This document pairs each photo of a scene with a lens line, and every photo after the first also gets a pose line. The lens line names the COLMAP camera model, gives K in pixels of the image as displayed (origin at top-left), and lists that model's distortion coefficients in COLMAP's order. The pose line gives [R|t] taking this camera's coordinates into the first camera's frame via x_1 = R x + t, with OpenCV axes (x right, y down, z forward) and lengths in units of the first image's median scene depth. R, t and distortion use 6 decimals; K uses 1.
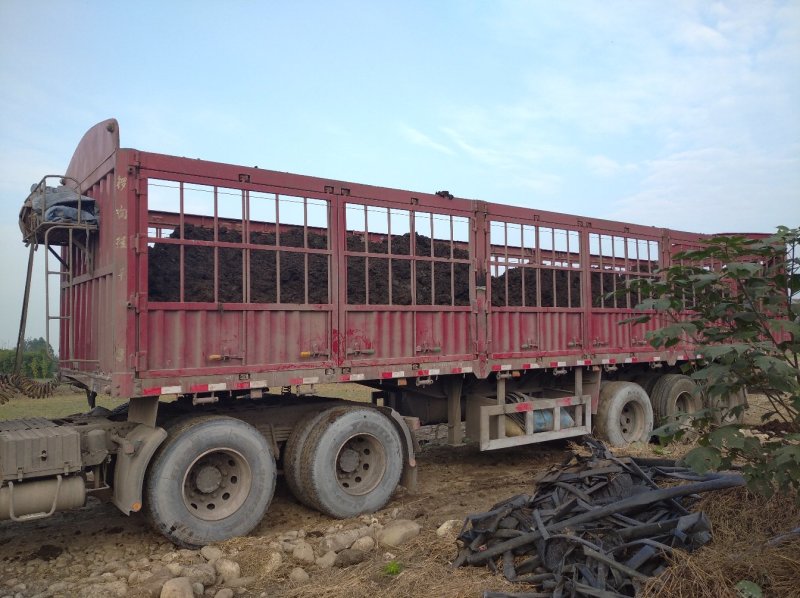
lens RADIAL K [[567.1, 0, 401.0], [0, 567.1, 304.1], [0, 0, 1]] dist [0.041392, -0.000425]
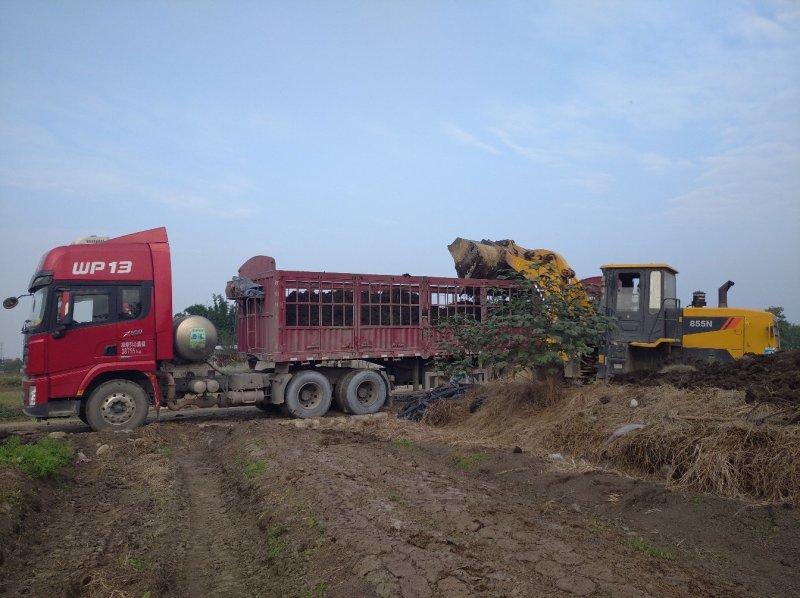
lens RADIAL K [[567.1, 0, 400.6], [0, 567.1, 298.1], [0, 0, 1]] dist [0.041392, -0.000425]
pose [[0.996522, -0.002281, -0.083294, 0.259152], [0.001321, 0.999932, -0.011576, -0.085174], [0.083315, 0.011425, 0.996458, -1.311984]]
